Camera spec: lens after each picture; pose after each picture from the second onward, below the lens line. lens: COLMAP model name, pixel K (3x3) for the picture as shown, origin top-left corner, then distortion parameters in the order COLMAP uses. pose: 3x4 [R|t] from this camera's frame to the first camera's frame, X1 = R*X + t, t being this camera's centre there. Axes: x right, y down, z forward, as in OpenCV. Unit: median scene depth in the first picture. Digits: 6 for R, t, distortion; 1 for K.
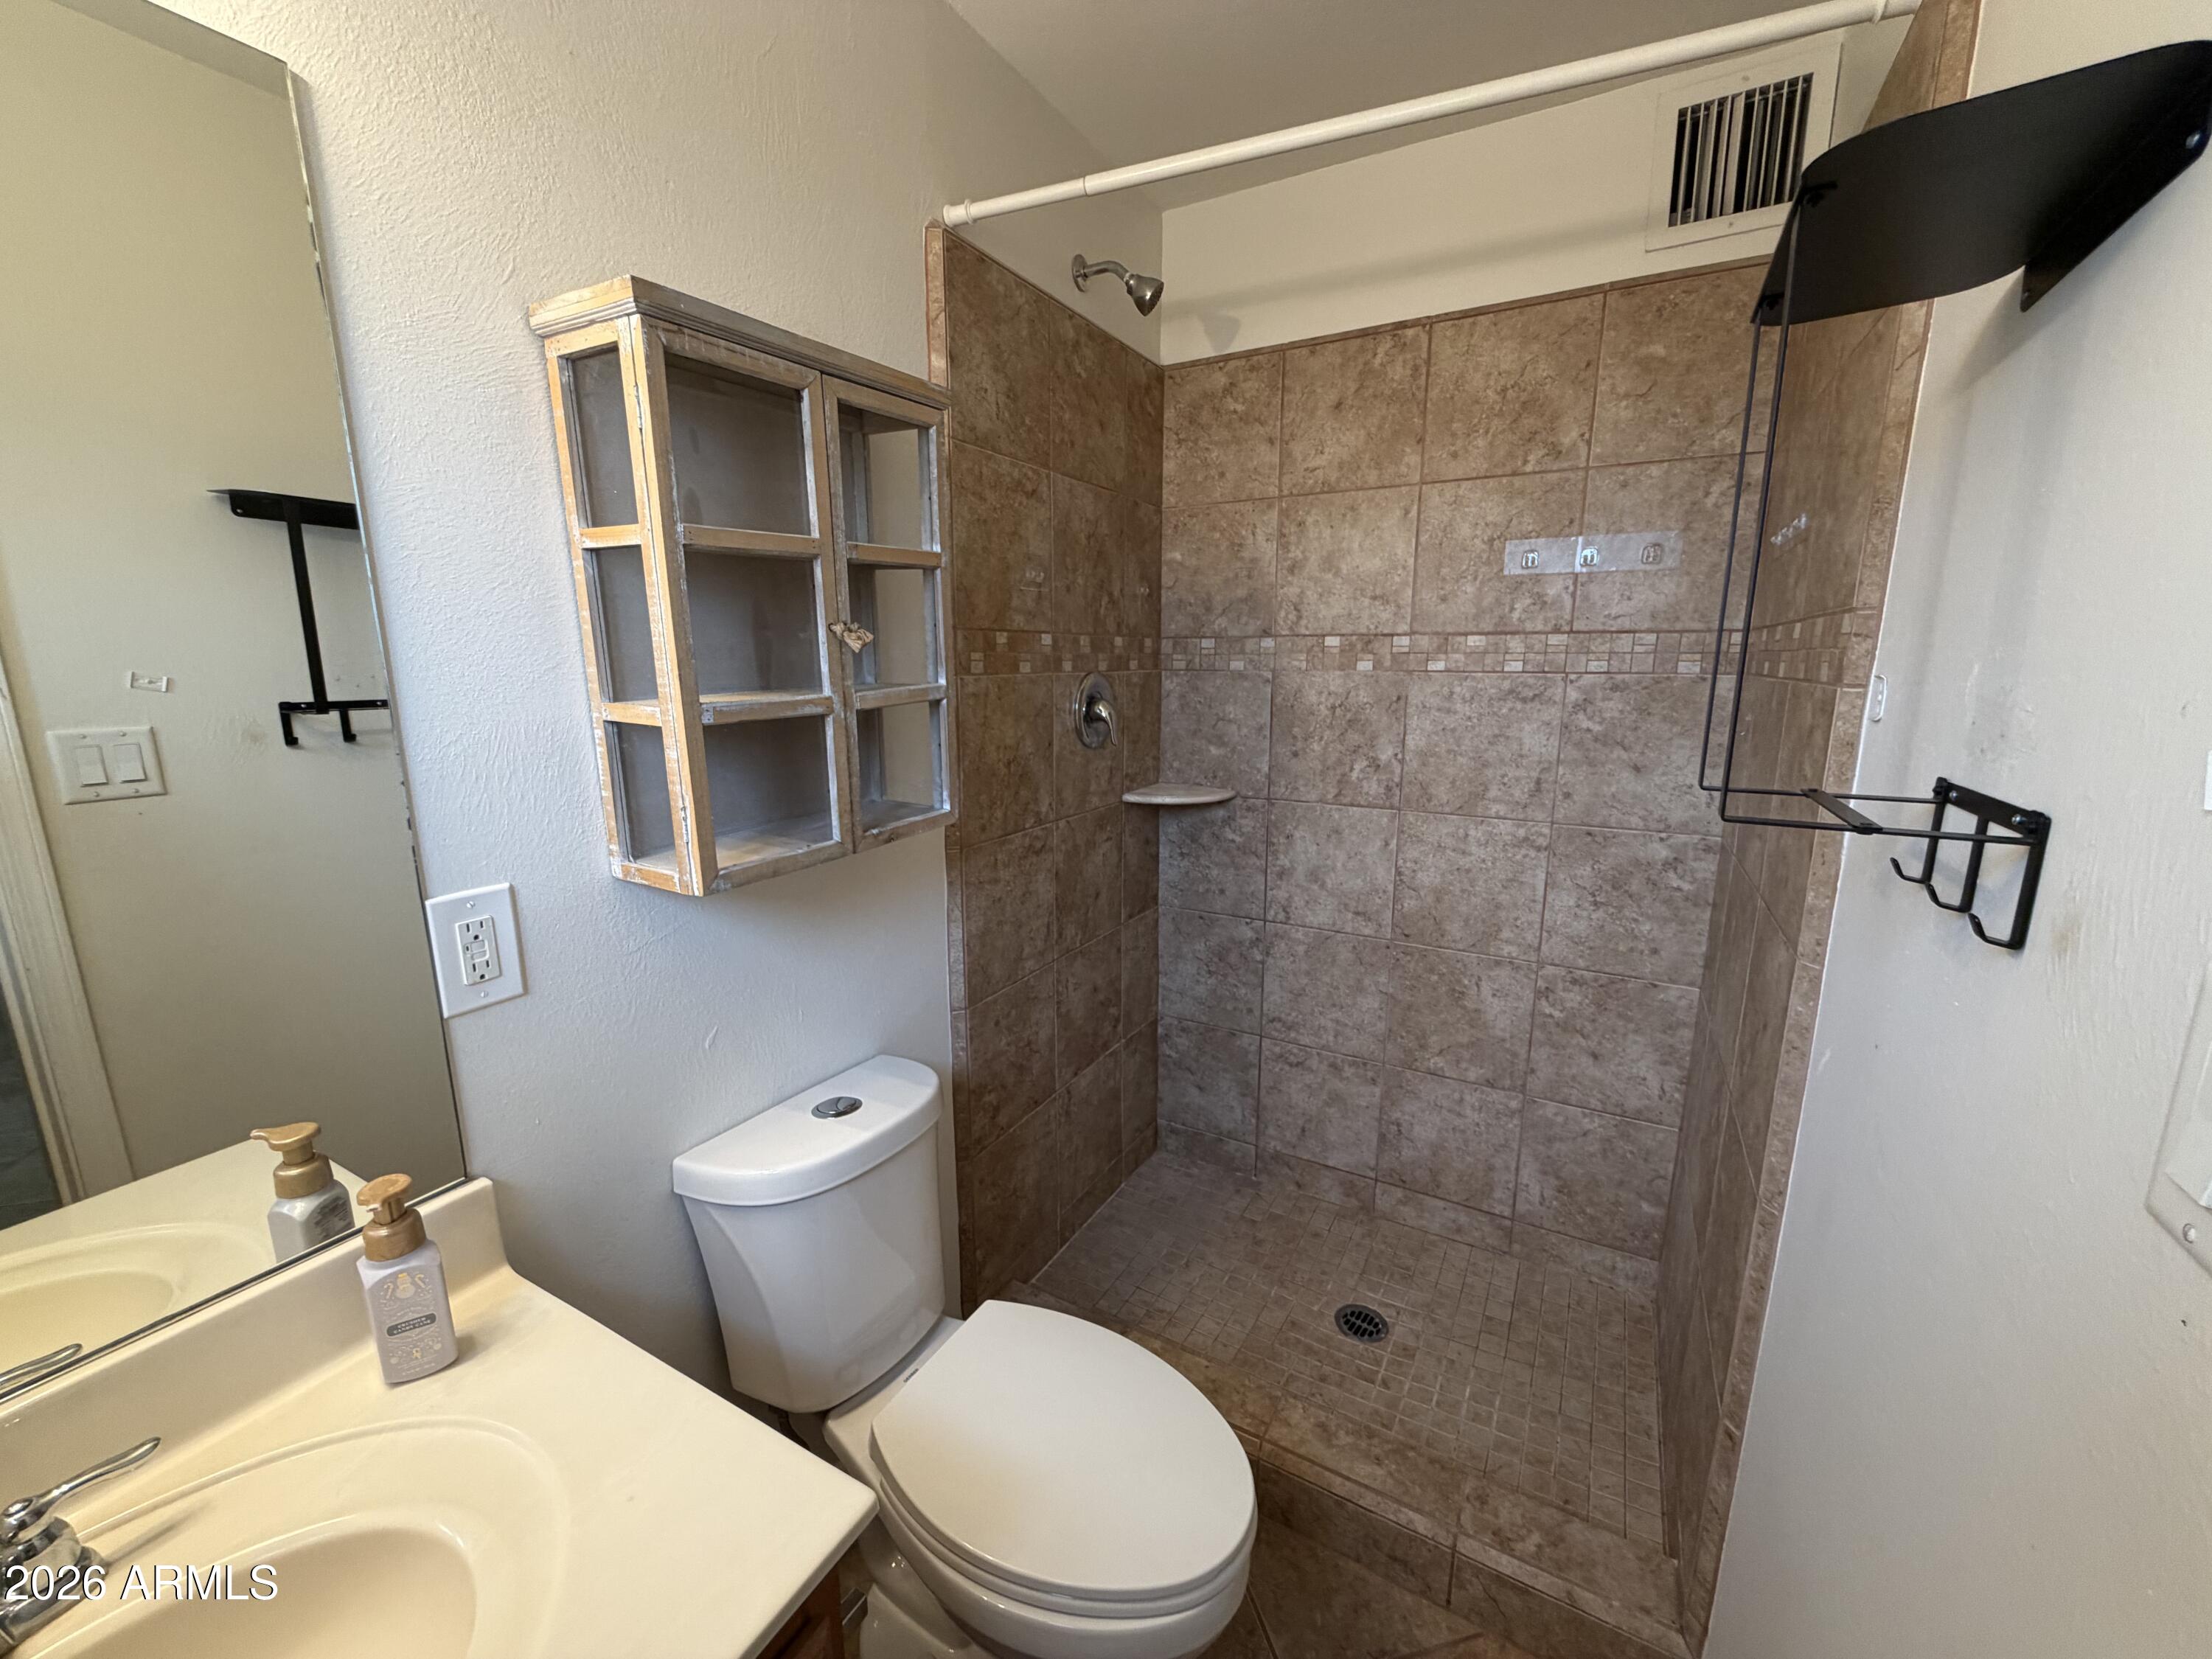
lens RADIAL K [[879.8, 0, 1108.4], [0, 879.8, 833.6], [0, 0, 1]] dist [-0.000059, -0.000343]
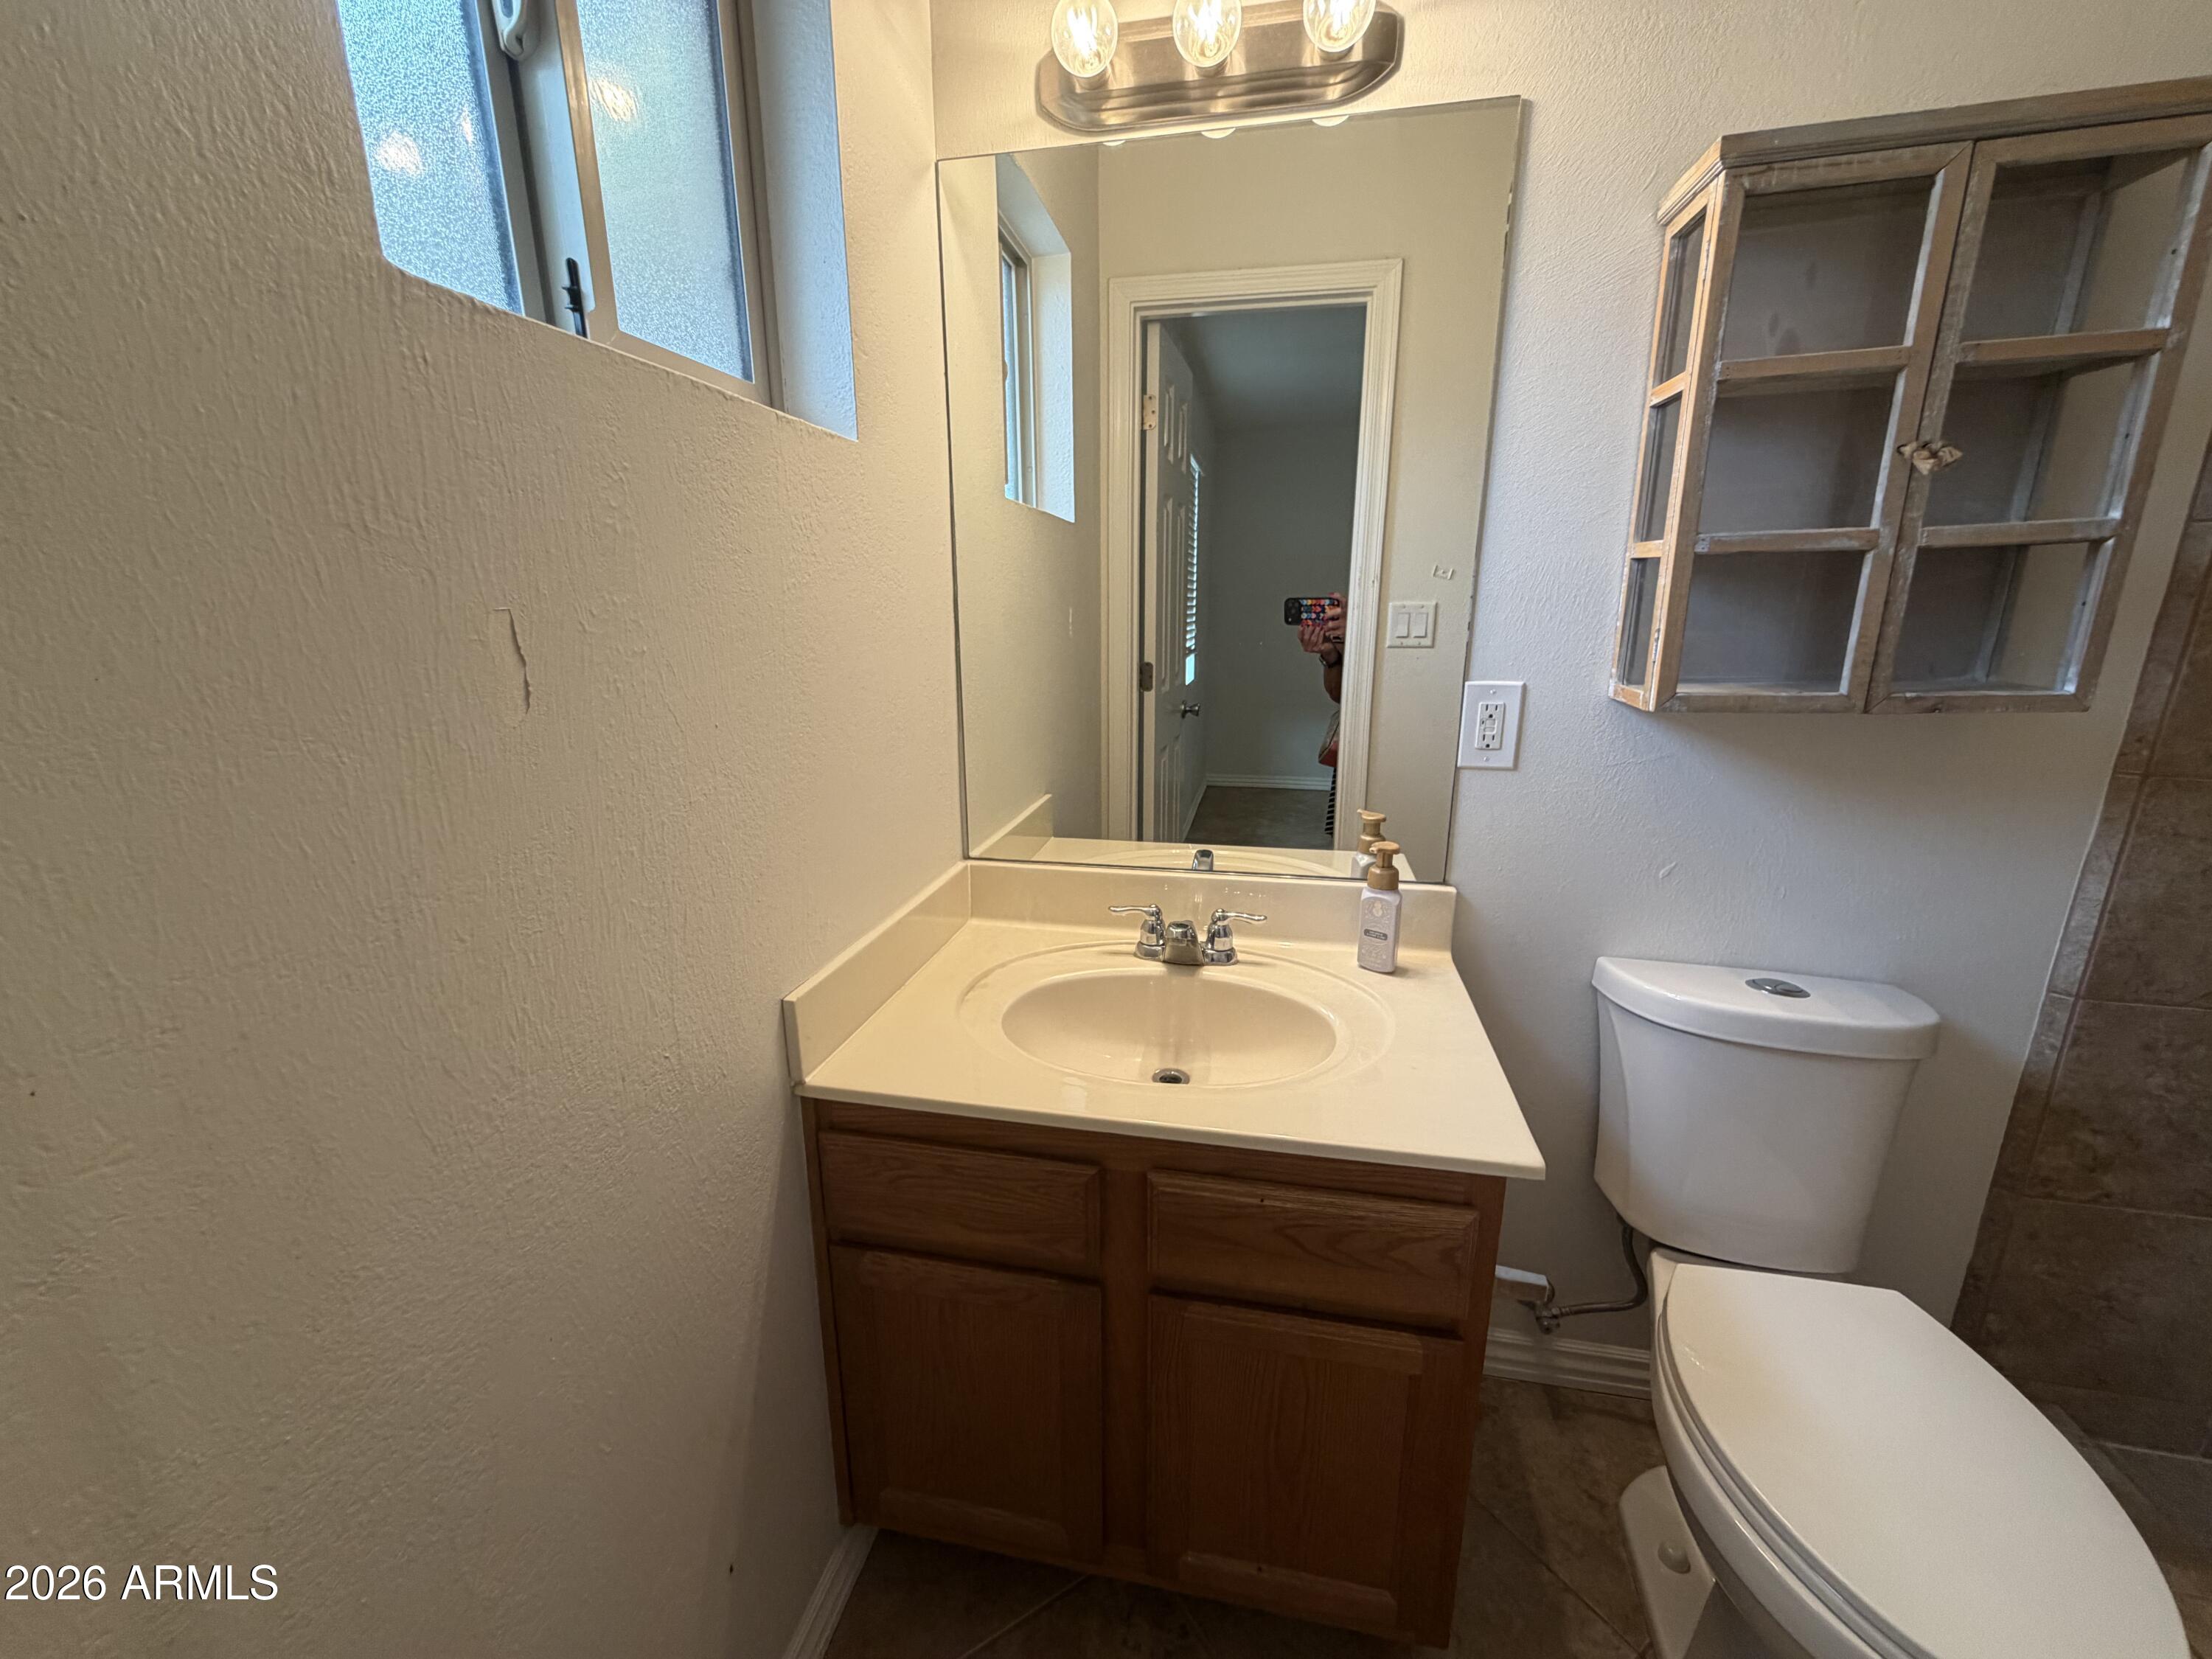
lens RADIAL K [[879.8, 0, 1097.4], [0, 879.8, 831.0], [0, 0, 1]] dist [-0.000059, -0.000343]
pose [[0.302089, 0.240355, -0.922481, 0.354979], [-0.184018, 0.964194, 0.190962, 0.119488], [0.935350, 0.112065, 0.335502, -0.024125]]
